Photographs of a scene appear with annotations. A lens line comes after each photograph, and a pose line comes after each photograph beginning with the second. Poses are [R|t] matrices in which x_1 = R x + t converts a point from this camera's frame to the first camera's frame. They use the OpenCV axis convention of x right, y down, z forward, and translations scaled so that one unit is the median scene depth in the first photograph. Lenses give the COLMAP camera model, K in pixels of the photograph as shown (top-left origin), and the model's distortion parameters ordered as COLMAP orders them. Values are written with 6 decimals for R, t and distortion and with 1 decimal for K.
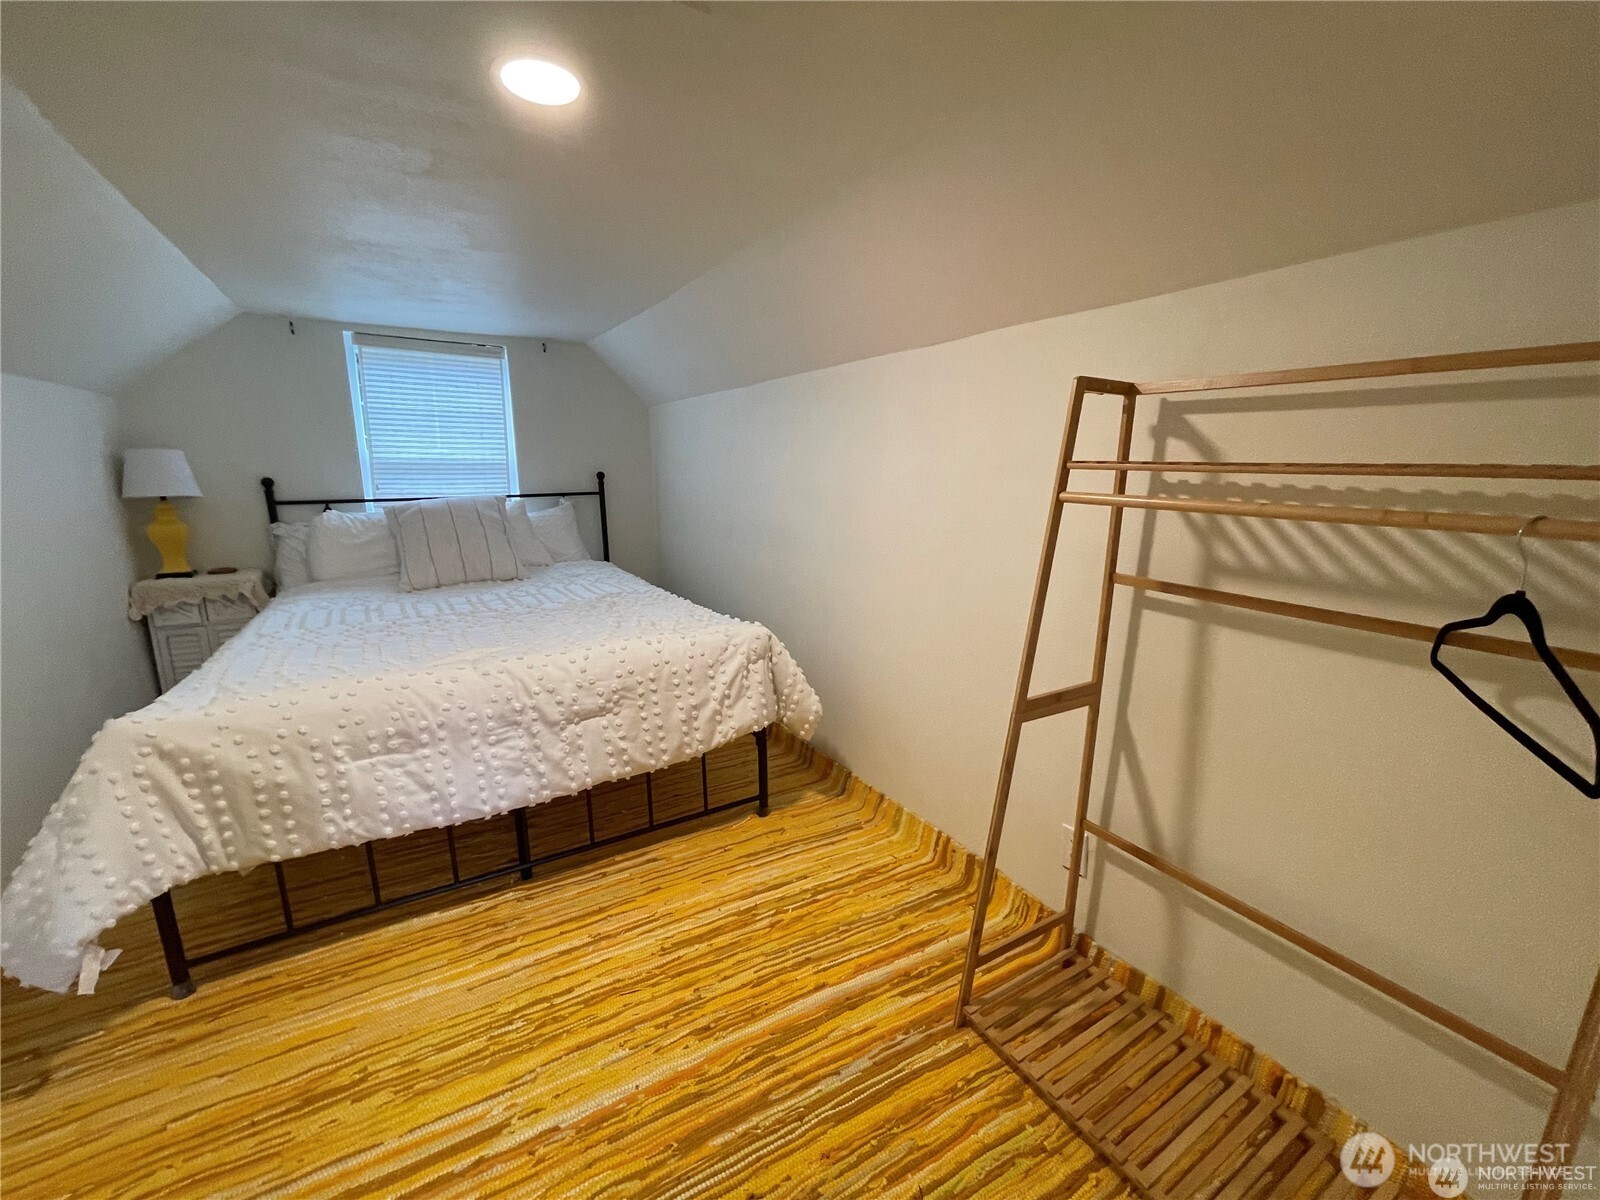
lens RADIAL K [[646.1, 0, 800.2], [0, 646.1, 604.0], [0, 0, 1]] dist [-0.001238, -0.000297]
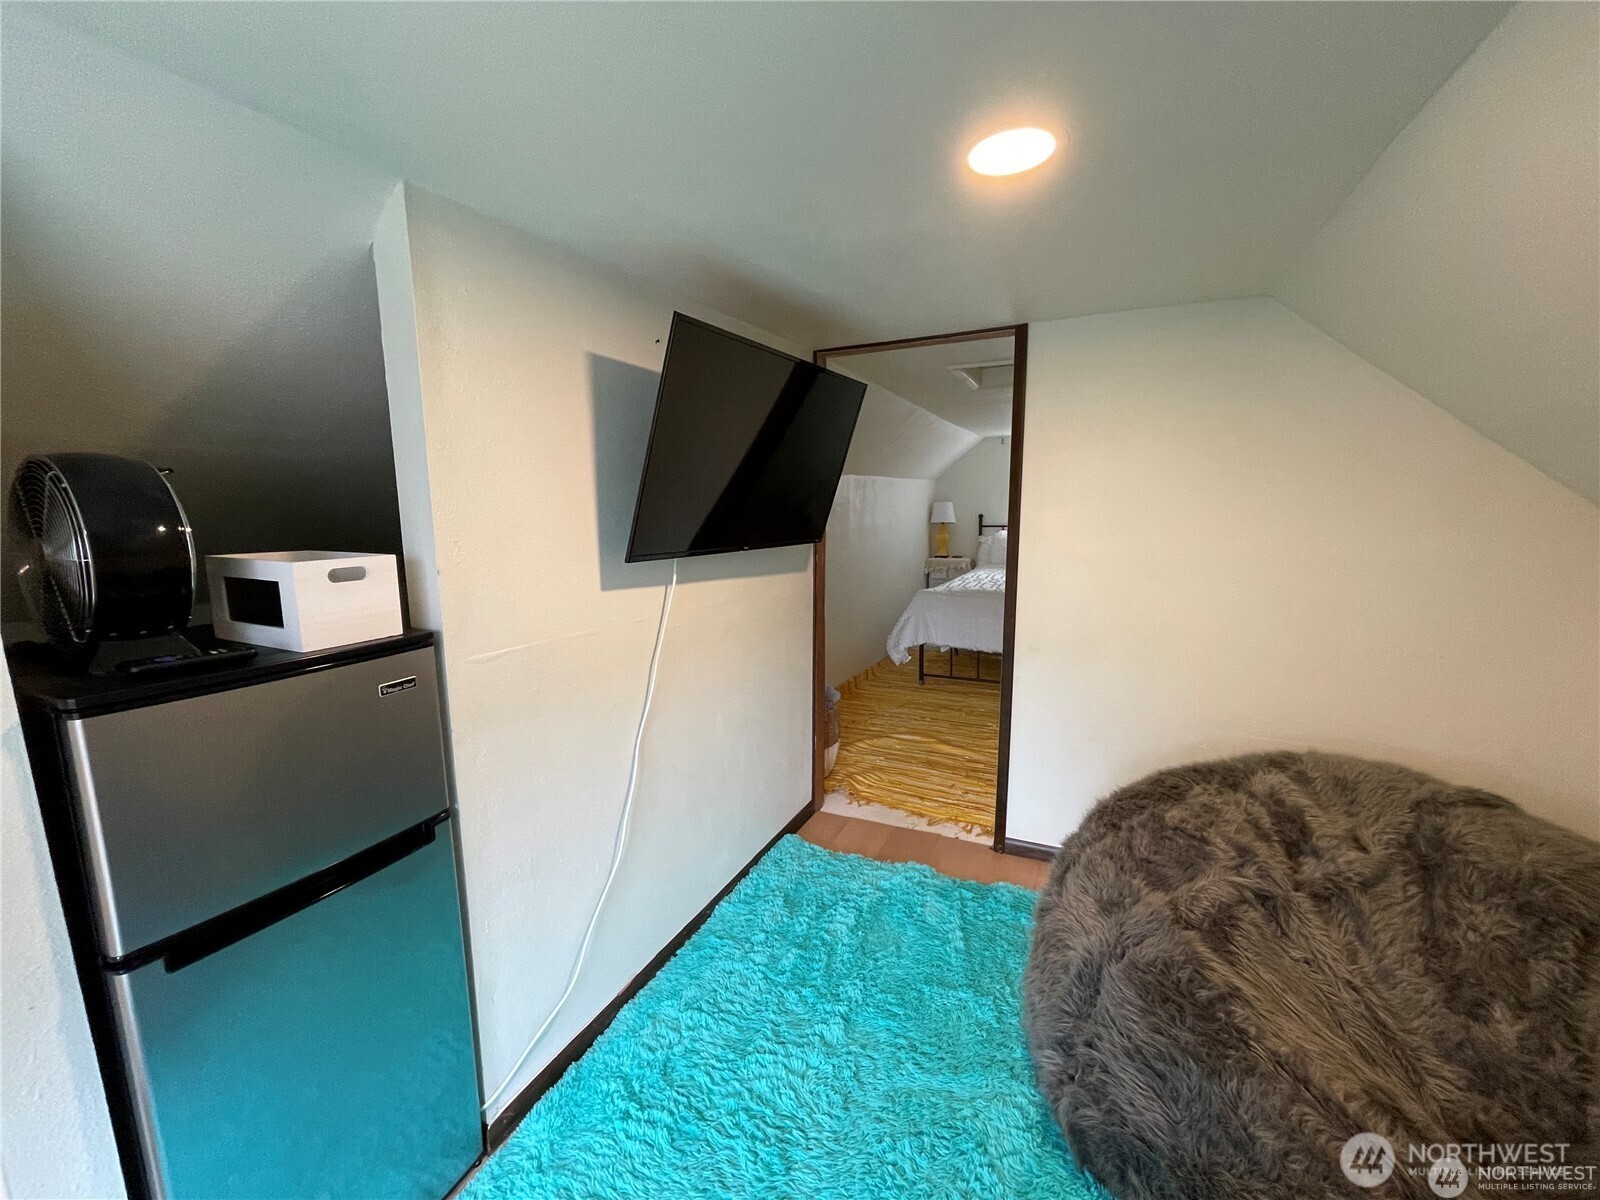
lens RADIAL K [[646.1, 0, 800.2], [0, 646.1, 604.0], [0, 0, 1]] dist [-0.001238, -0.000297]
pose [[0.550809, 0.114244, -0.826775, 0.638312], [-0.161717, 0.986424, 0.028567, 0.131273], [0.818814, 0.117969, 0.561807, -0.644991]]
